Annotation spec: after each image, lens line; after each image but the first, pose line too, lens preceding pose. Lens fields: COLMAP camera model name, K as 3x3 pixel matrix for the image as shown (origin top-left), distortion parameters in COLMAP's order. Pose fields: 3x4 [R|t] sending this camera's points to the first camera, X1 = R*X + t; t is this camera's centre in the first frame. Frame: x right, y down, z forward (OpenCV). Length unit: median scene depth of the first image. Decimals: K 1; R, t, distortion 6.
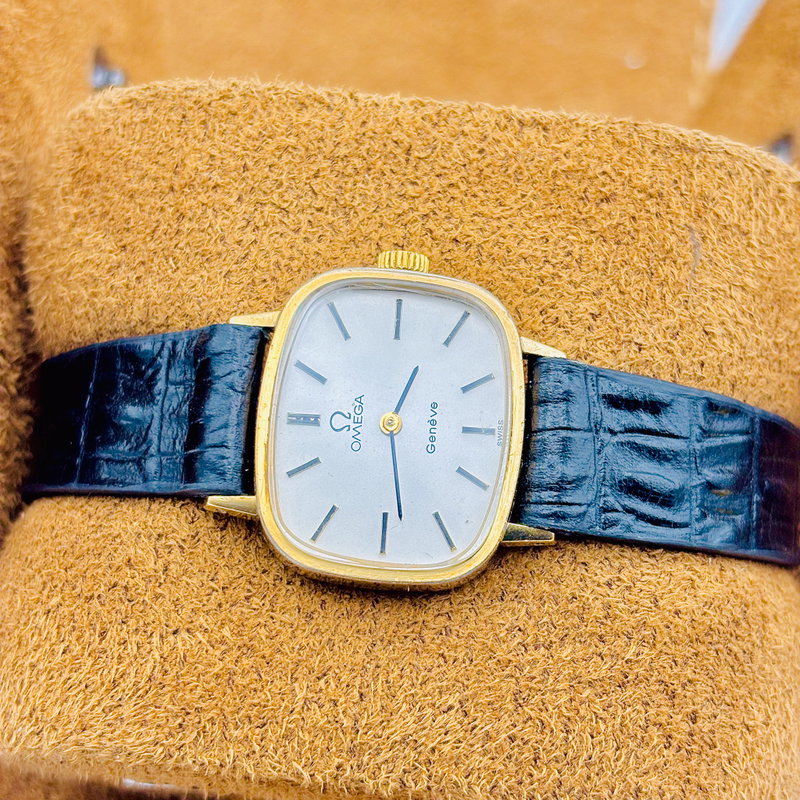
lens RADIAL K [[1996.6, 0, 401.7], [0, 1996.6, 397.7], [0, 0, 1]] dist [0.628298, 0.000000]
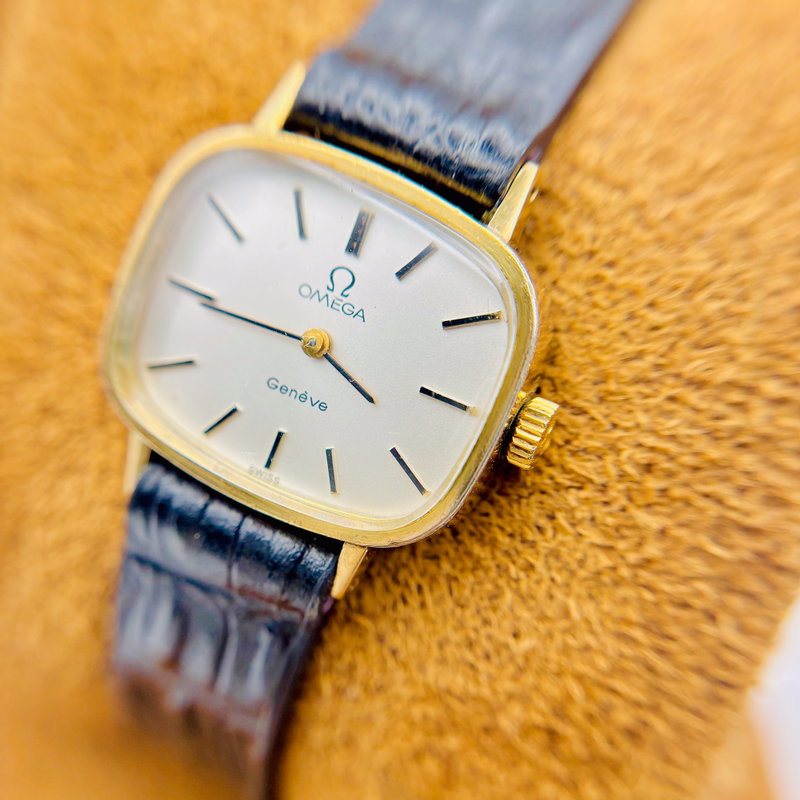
lens RADIAL K [[1004.9, 0, 361.6], [0, 1004.9, 411.2], [0, 0, 1]] dist [0.630569, 0.000000]
pose [[-0.310885, 0.944000, 0.110523, -0.028529], [-0.839808, -0.327283, 0.433137, -0.171996], [0.445053, 0.041837, 0.894526, 0.652527]]
